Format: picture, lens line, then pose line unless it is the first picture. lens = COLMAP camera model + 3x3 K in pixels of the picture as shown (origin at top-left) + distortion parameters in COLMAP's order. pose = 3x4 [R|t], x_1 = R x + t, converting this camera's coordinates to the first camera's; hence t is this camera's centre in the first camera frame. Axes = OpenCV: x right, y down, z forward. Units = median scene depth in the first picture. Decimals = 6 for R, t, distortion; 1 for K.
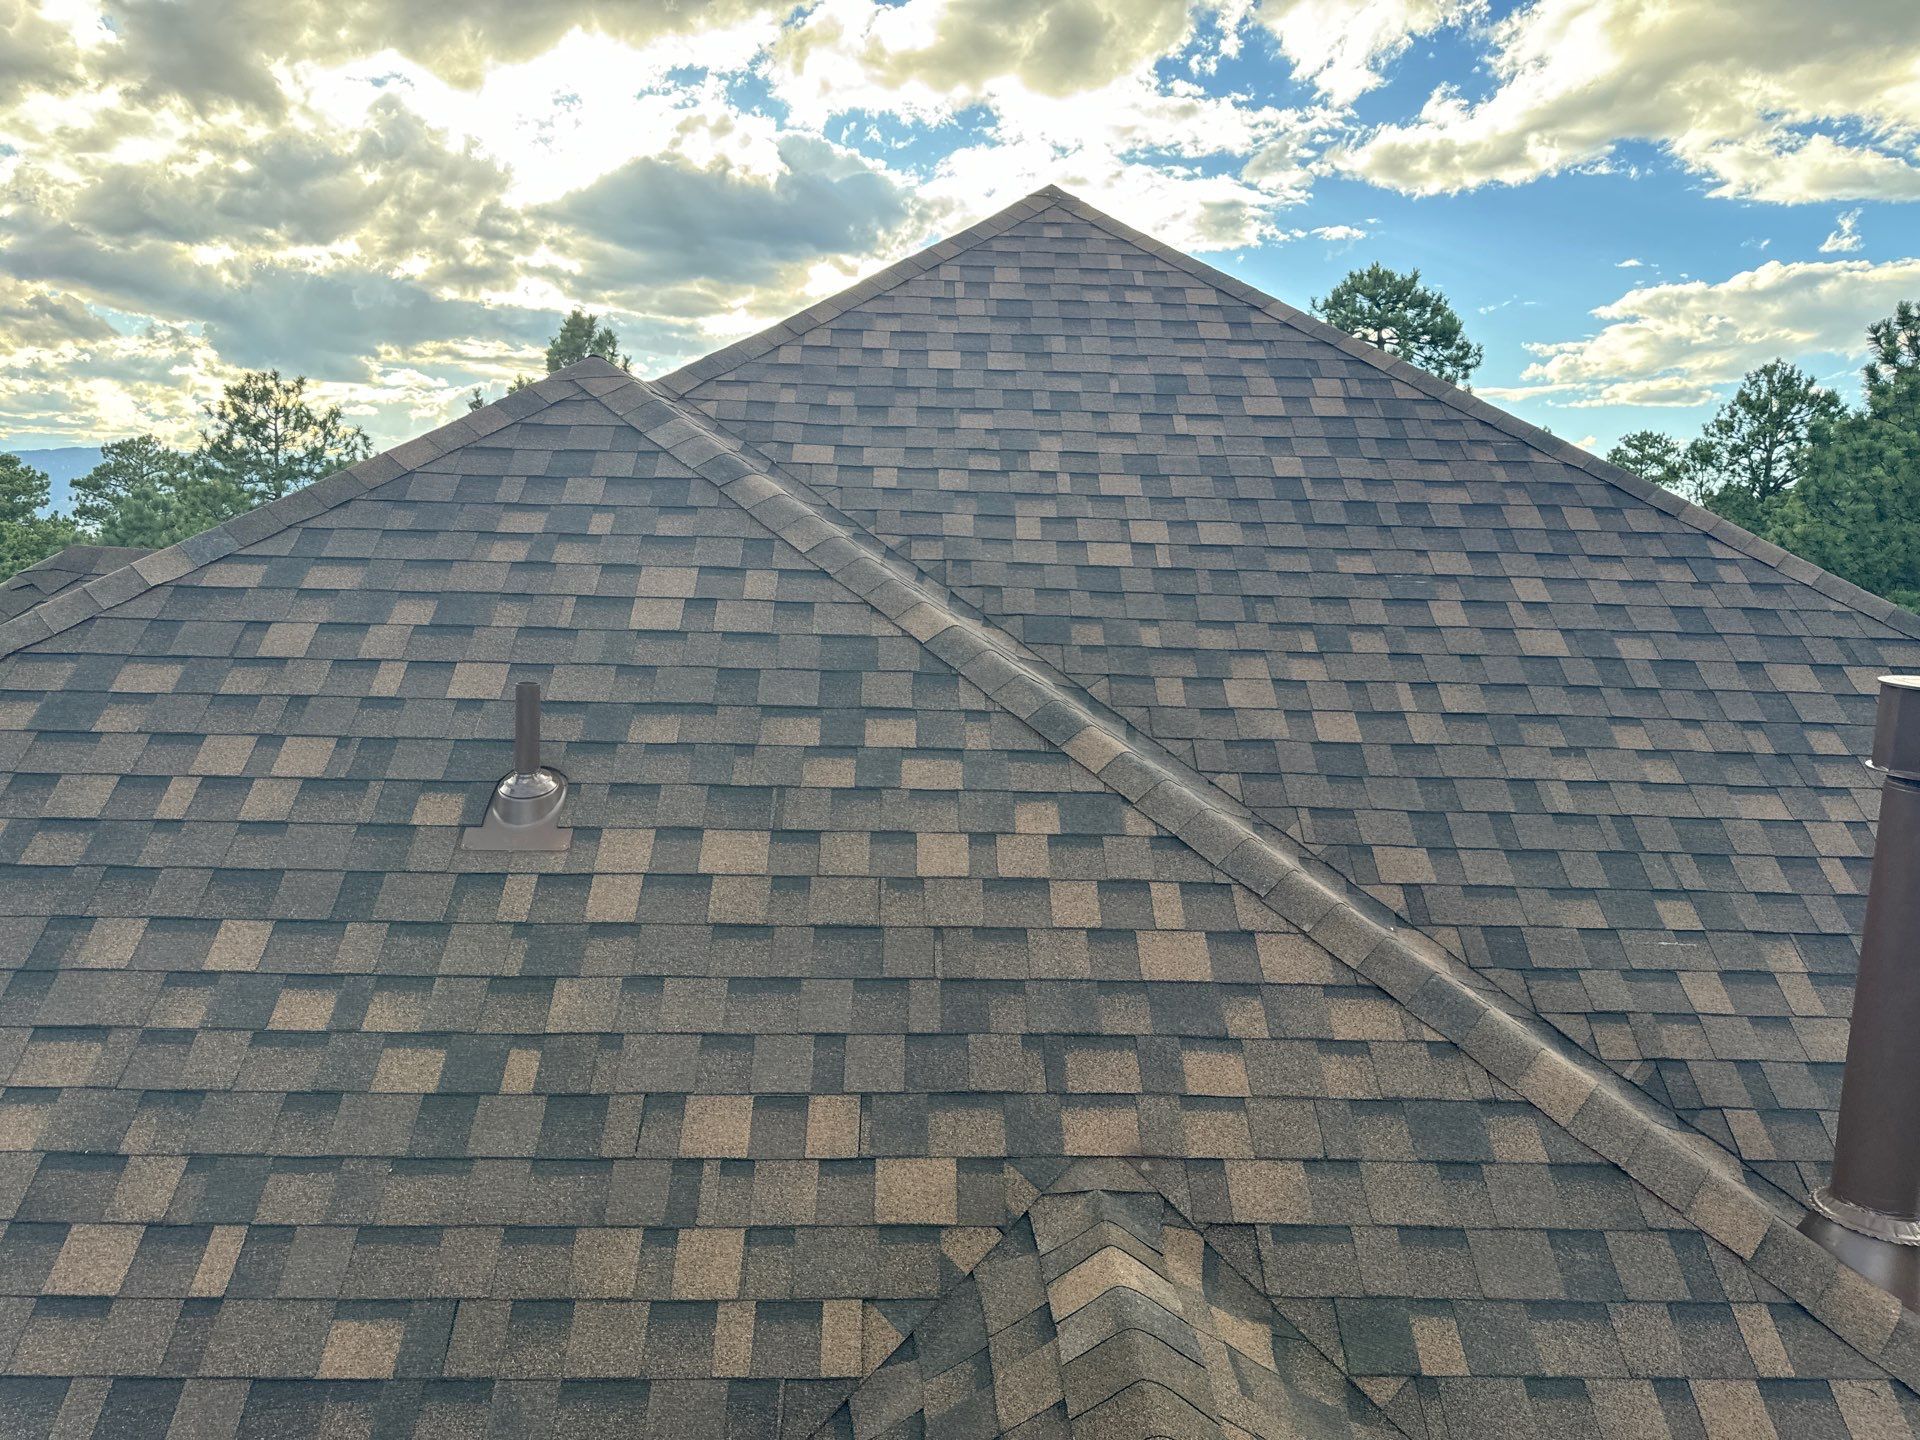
lens RADIAL K [[1366.5, 0, 949.5], [0, 1366.5, 732.8], [0, 0, 1]] dist [0.044079, -0.050430]
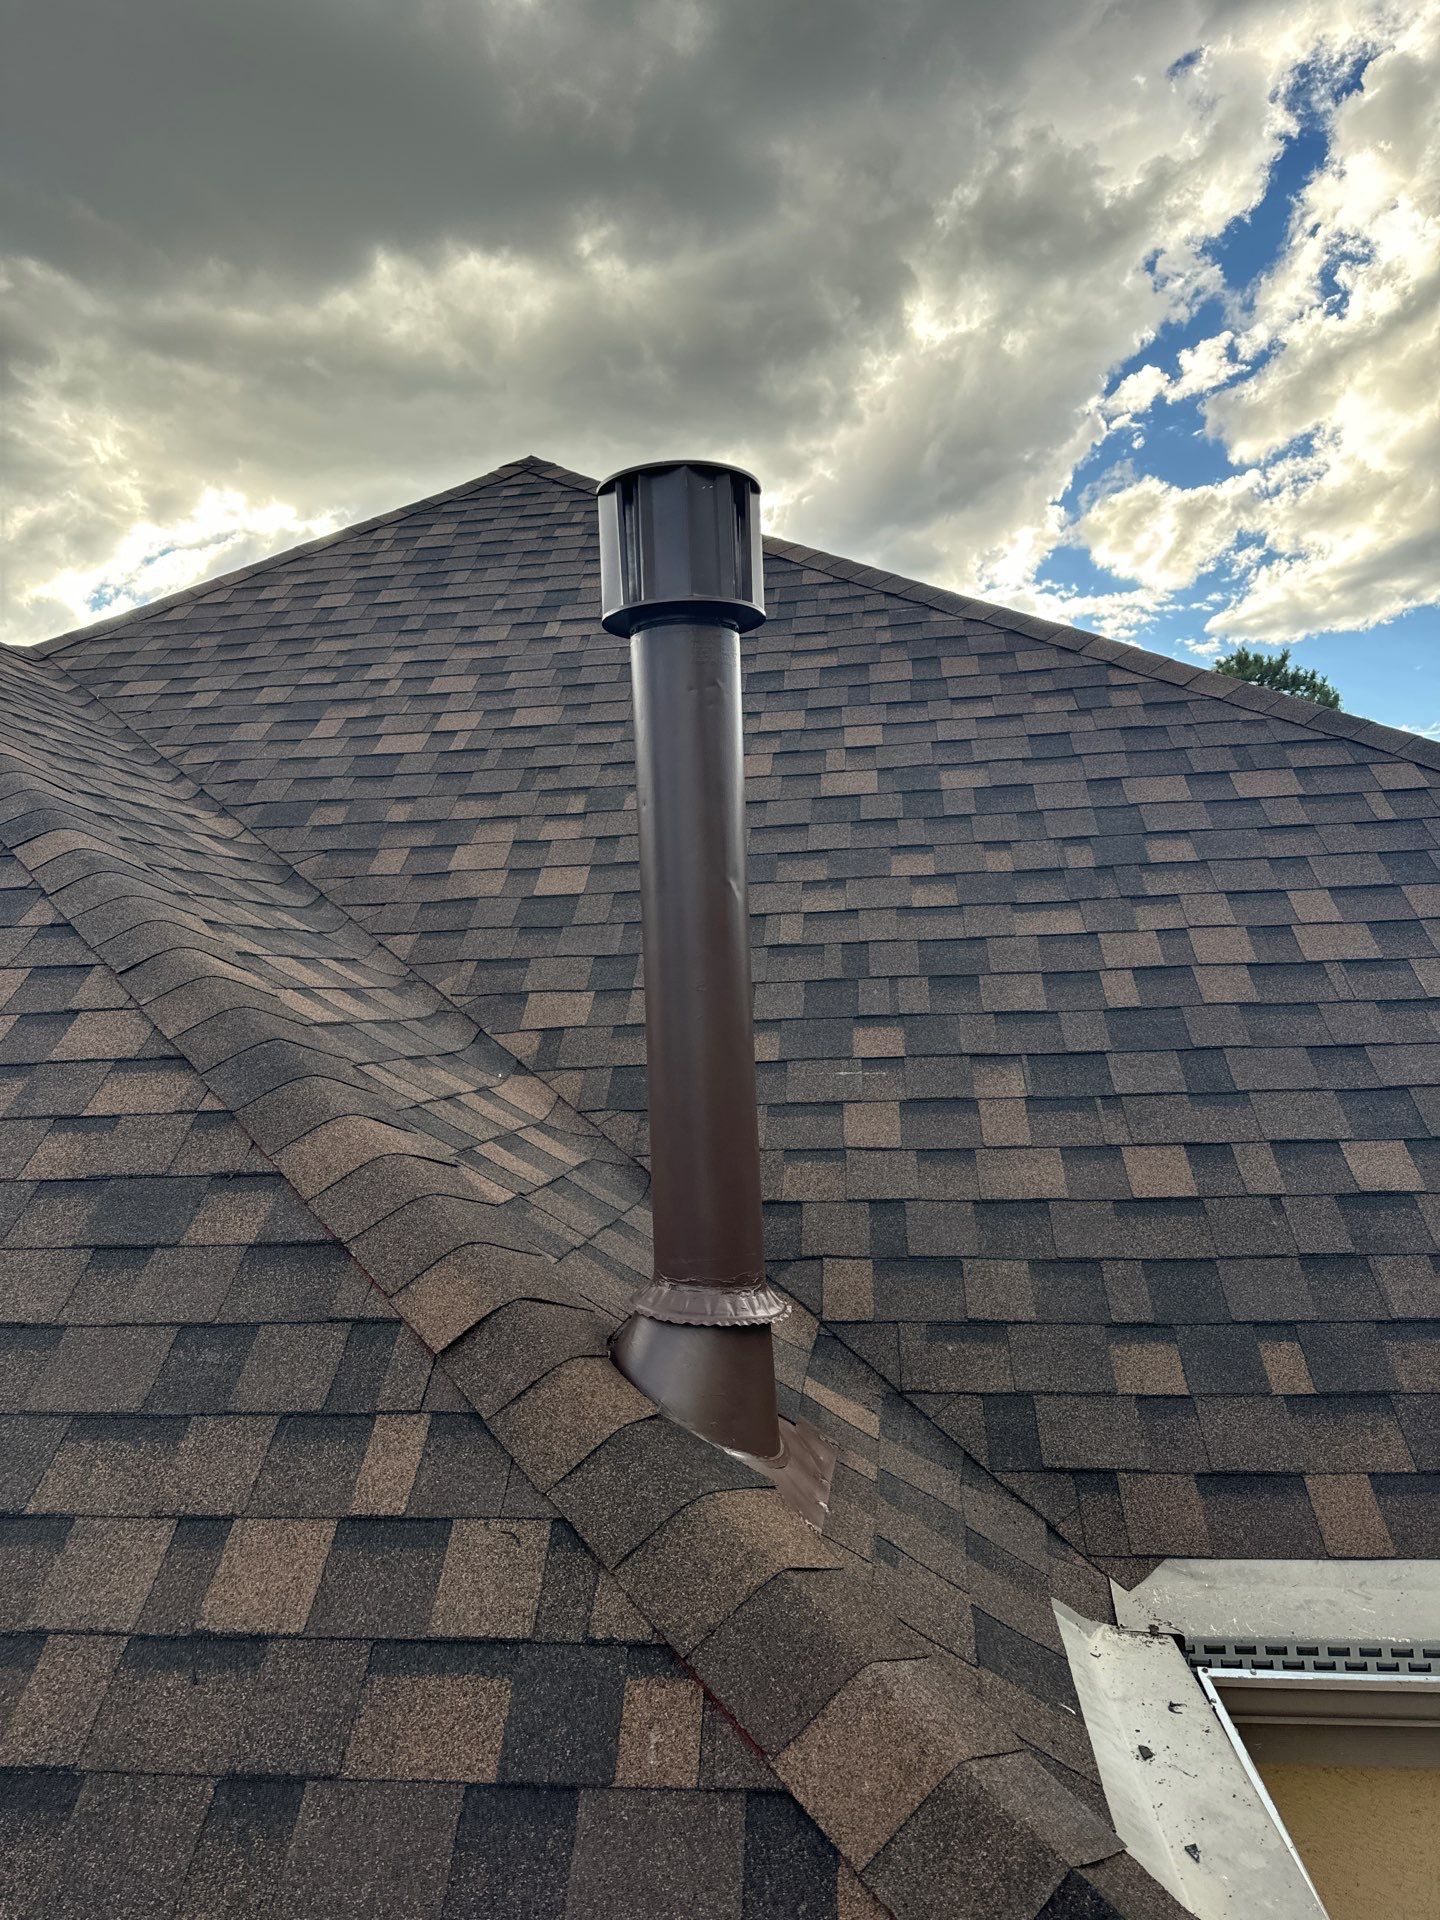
lens RADIAL K [[1366.5, 0, 720.9], [0, 1366.5, 950.3], [0, 0, 1]] dist [0.044079, -0.050430]
pose [[0.986055, -0.071408, -0.150318, 0.501178], [0.043213, 0.982145, -0.183097, 0.194531], [0.160709, 0.174048, 0.971535, 0.215292]]
